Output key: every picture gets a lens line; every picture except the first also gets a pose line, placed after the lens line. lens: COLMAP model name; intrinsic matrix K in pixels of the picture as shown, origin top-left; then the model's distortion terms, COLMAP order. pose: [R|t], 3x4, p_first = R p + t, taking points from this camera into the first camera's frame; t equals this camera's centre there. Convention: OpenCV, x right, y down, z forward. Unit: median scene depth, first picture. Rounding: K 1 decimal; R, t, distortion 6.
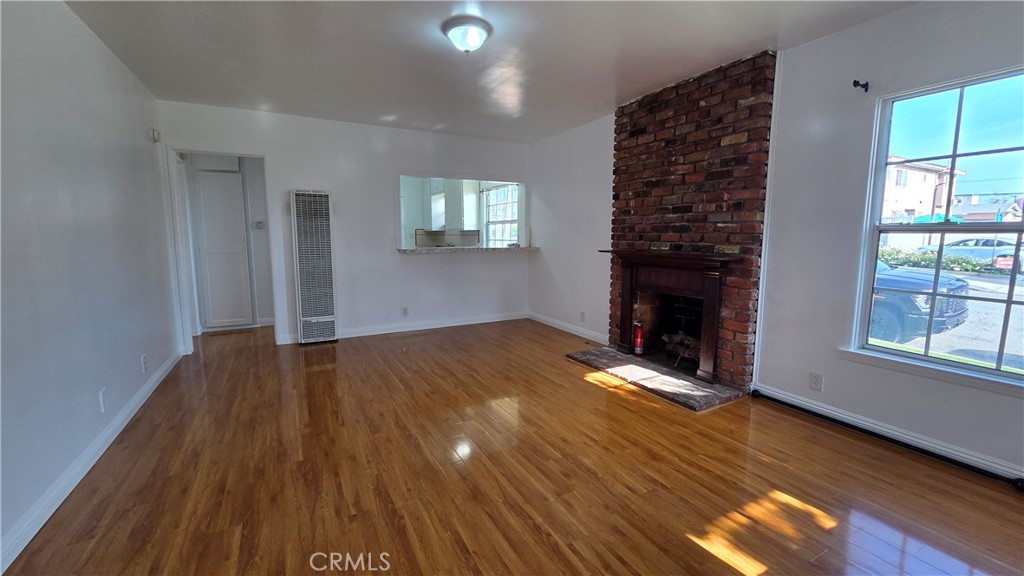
lens RADIAL K [[421.7, 0, 514.2], [0, 421.7, 285.7], [0, 0, 1]] dist [0.002789, -0.000129]
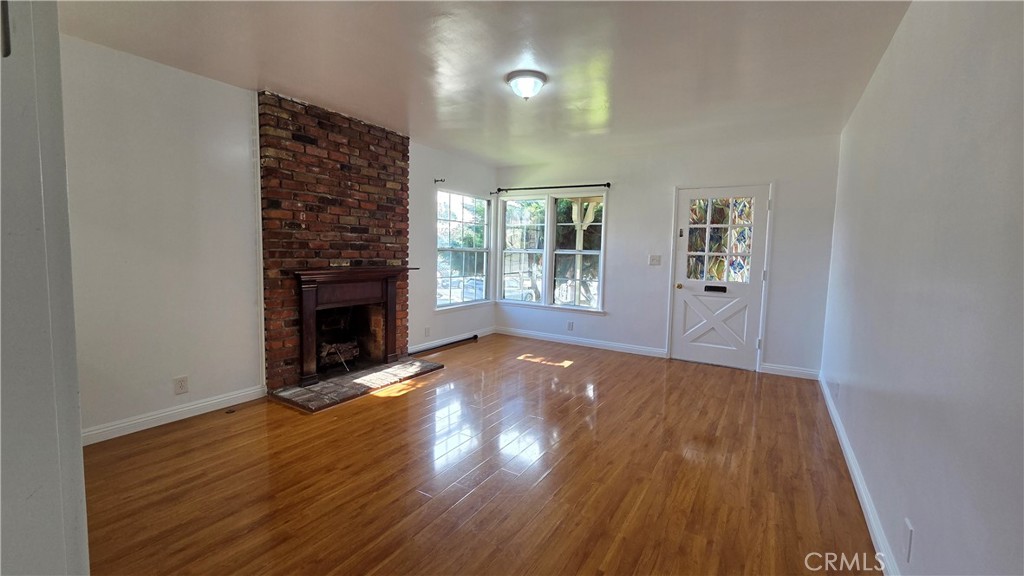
lens RADIAL K [[421.7, 0, 516.3], [0, 421.7, 287.4], [0, 0, 1]] dist [0.002789, -0.000129]
pose [[-0.499051, -0.087206, 0.862173, -0.839875], [0.083136, 0.985517, 0.147803, -0.163982], [-0.862575, 0.145438, -0.484573, 1.231192]]
